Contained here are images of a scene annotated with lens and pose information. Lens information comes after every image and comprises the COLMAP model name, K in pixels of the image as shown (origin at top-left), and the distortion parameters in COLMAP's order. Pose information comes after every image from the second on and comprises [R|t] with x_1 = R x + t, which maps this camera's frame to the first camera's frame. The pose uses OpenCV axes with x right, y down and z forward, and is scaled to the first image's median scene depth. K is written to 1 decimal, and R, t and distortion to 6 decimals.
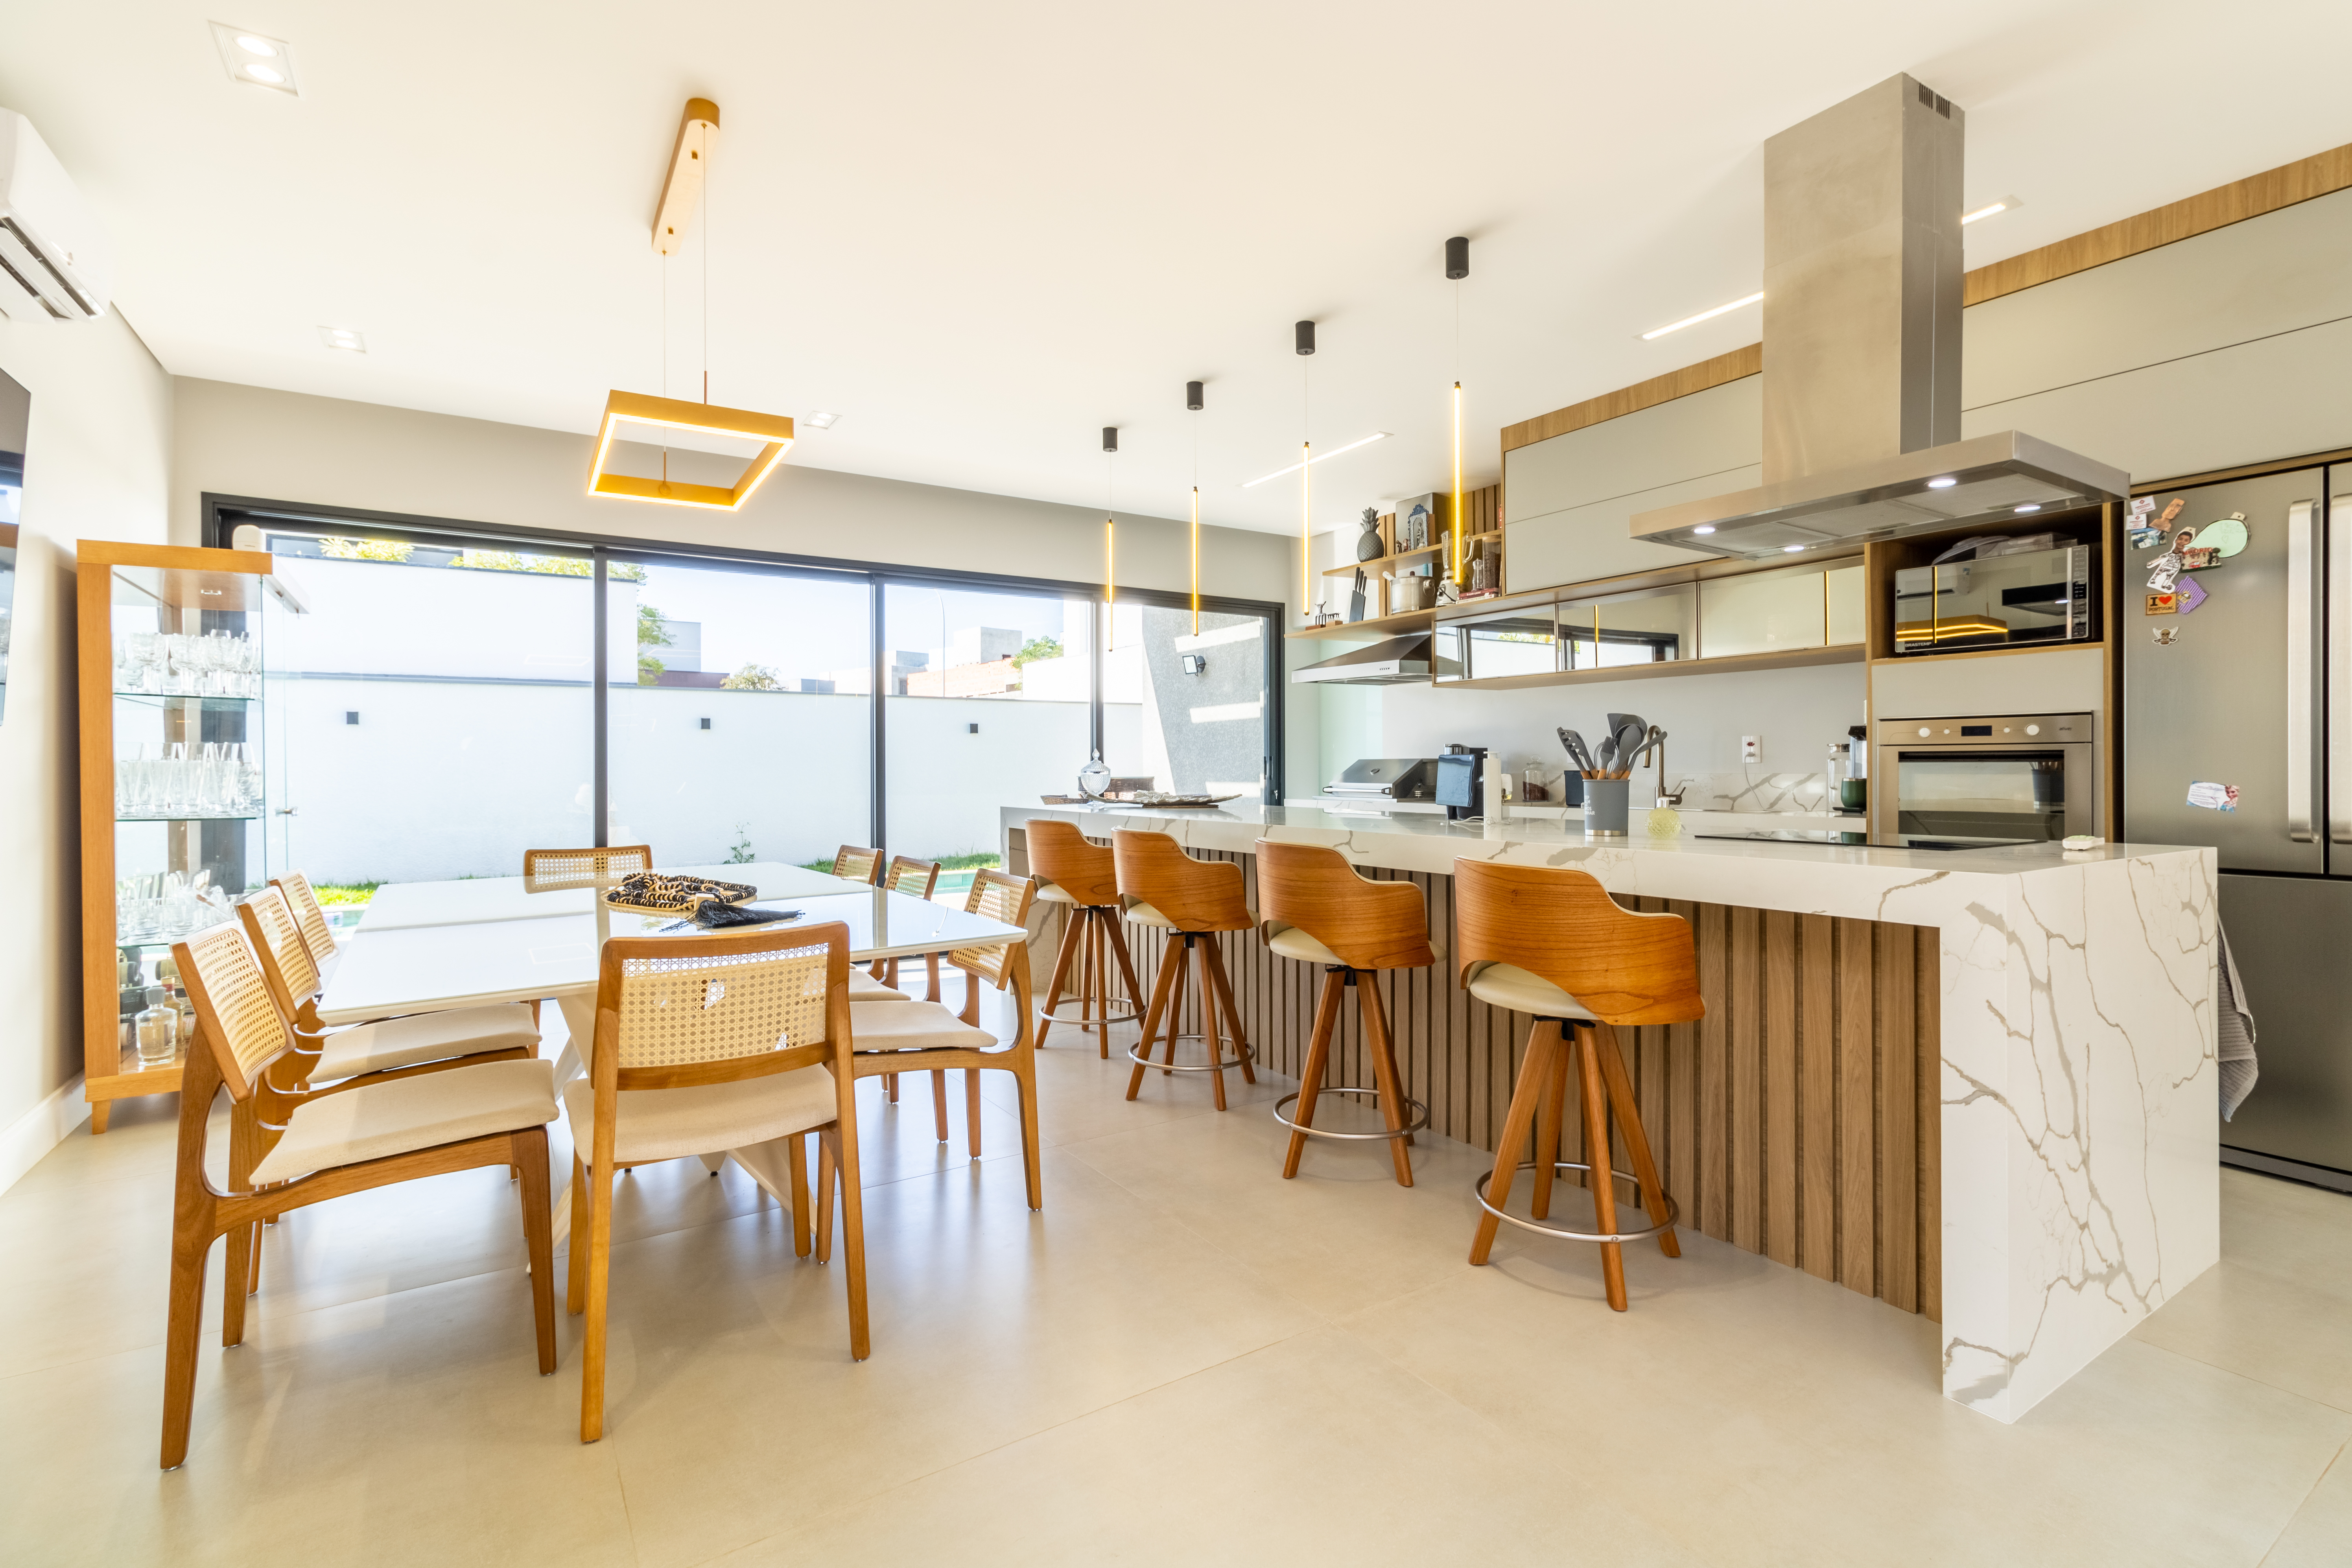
lens RADIAL K [[1137.8, 0, 1183.0], [0, 1137.8, 766.6], [0, 0, 1]] dist [0.003007, 0.001151]
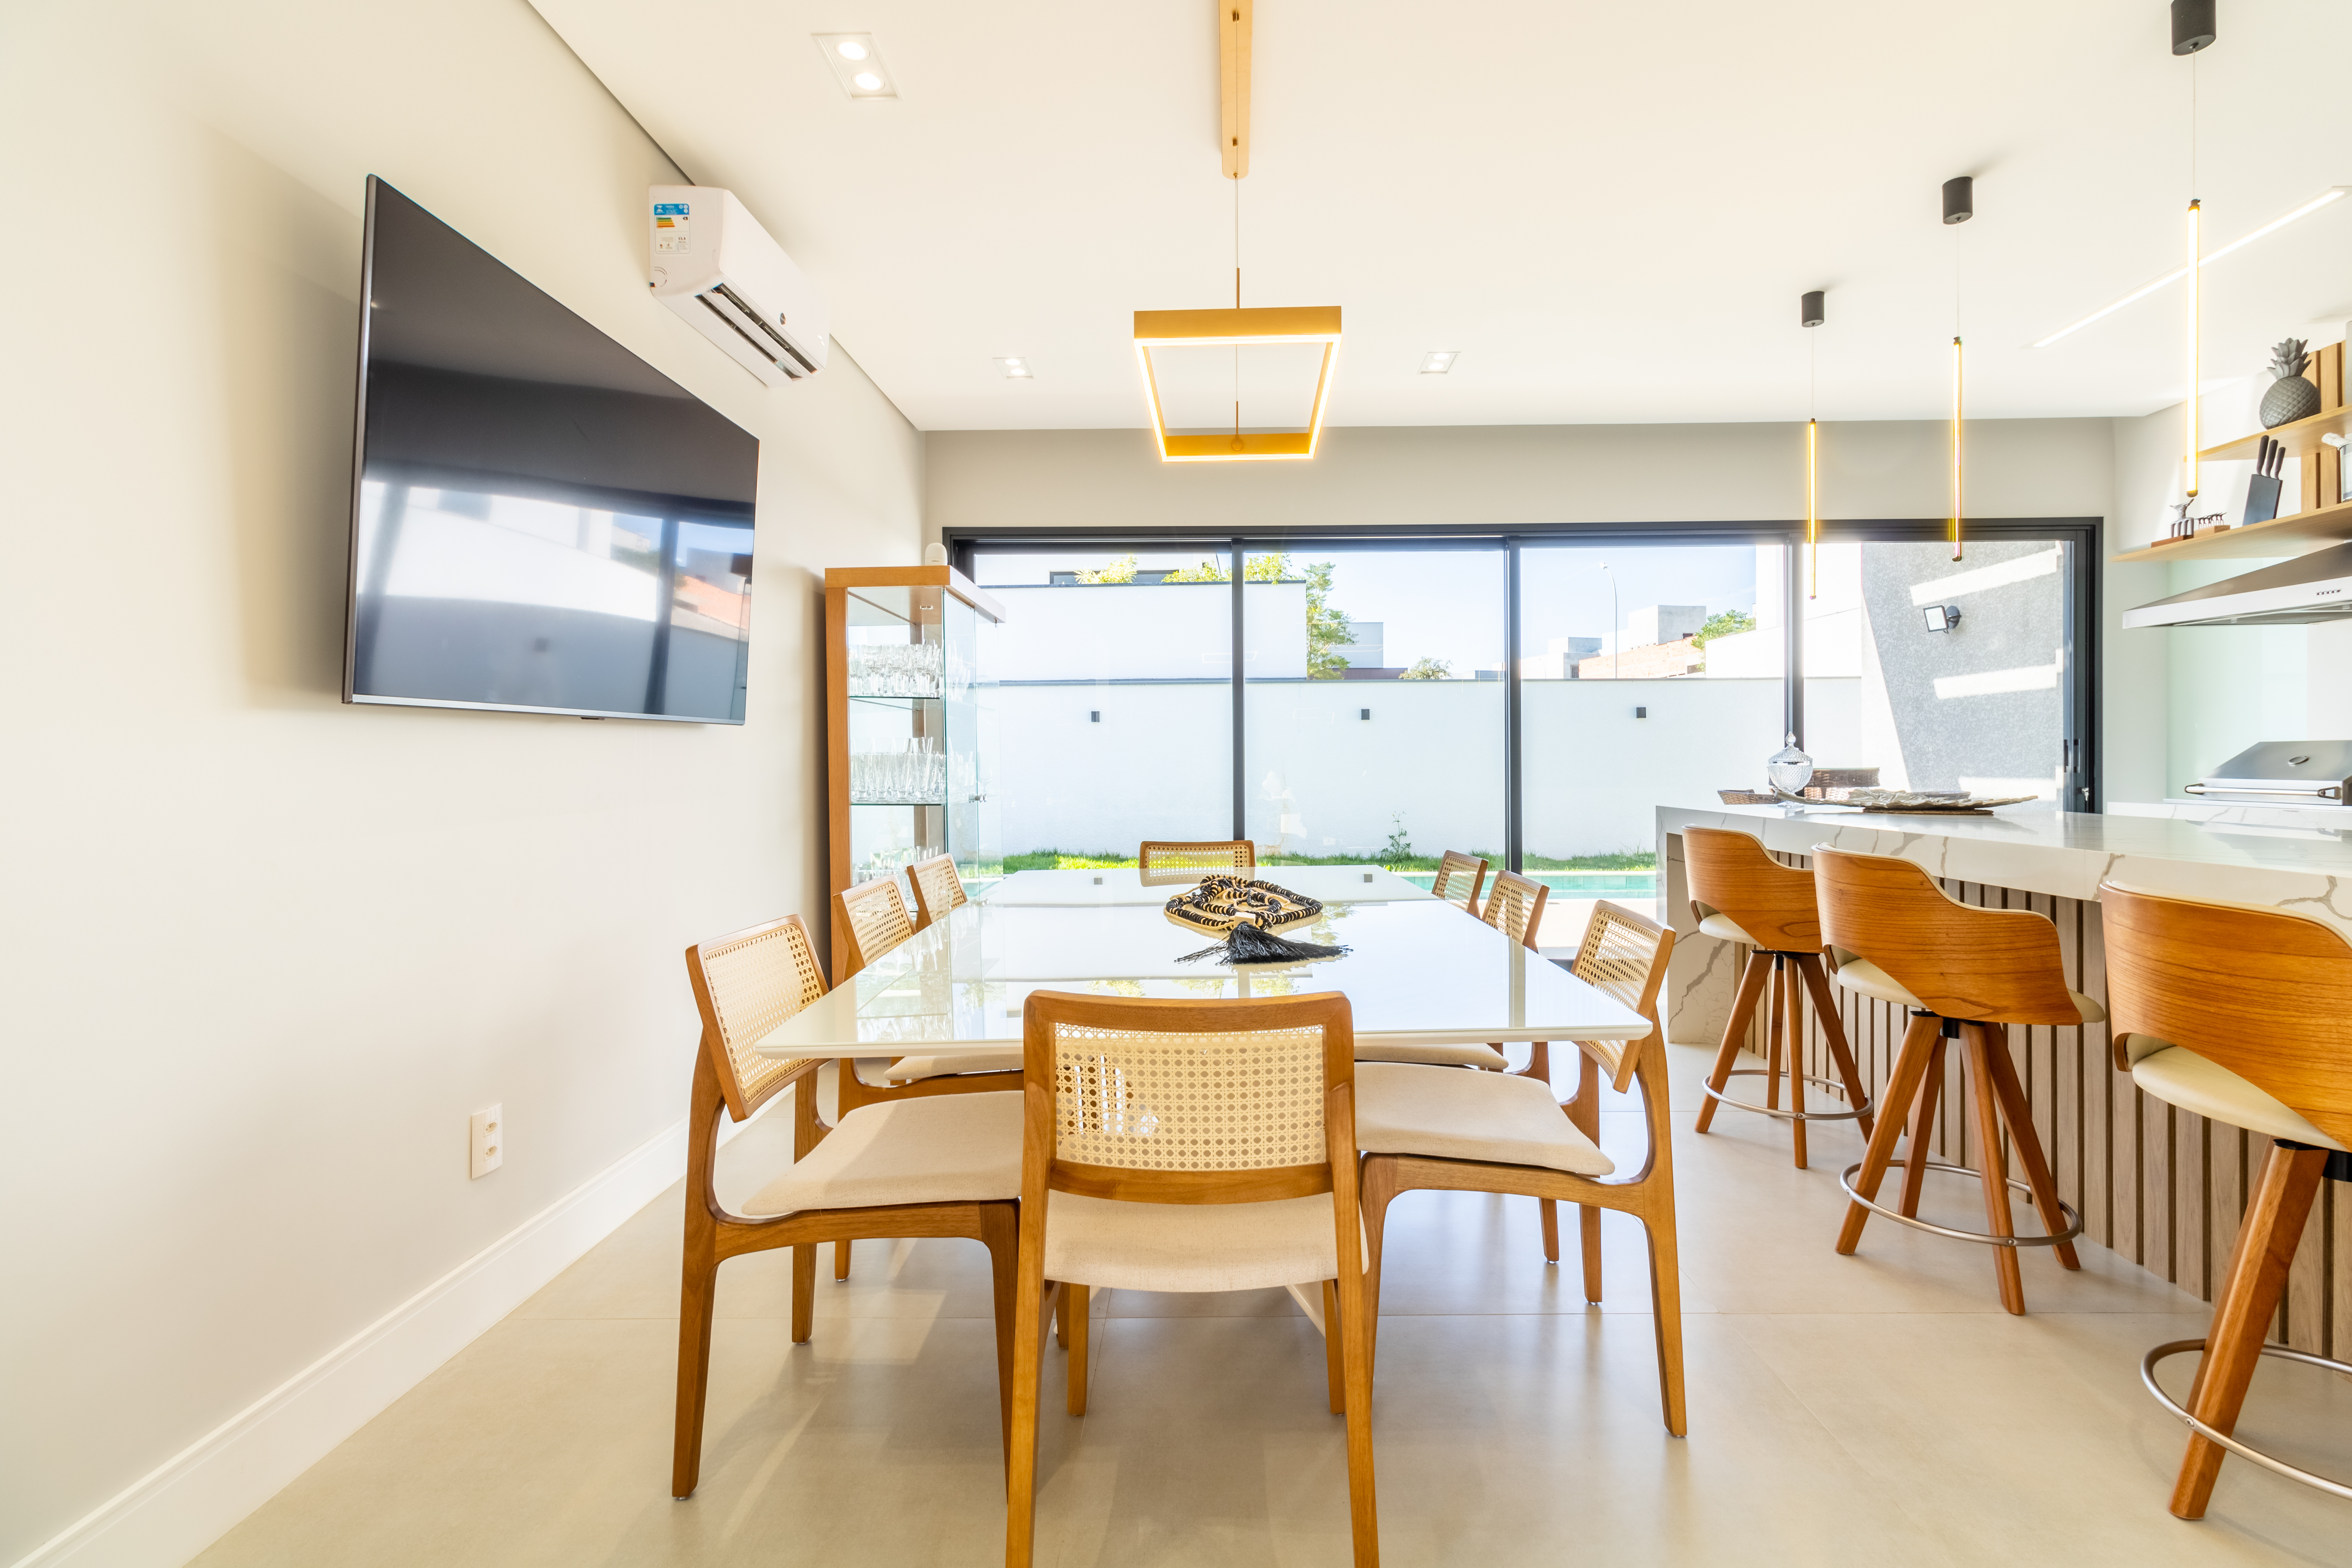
lens RADIAL K [[1137.9, 0, 1183.0], [0, 1137.9, 766.6], [0, 0, 1]] dist [0.003007, 0.001151]
pose [[0.841194, 0.001757, -0.540731, -0.009149], [0.003475, 0.999957, 0.008655, -0.000859], [0.540723, -0.009160, 0.841151, 0.187667]]
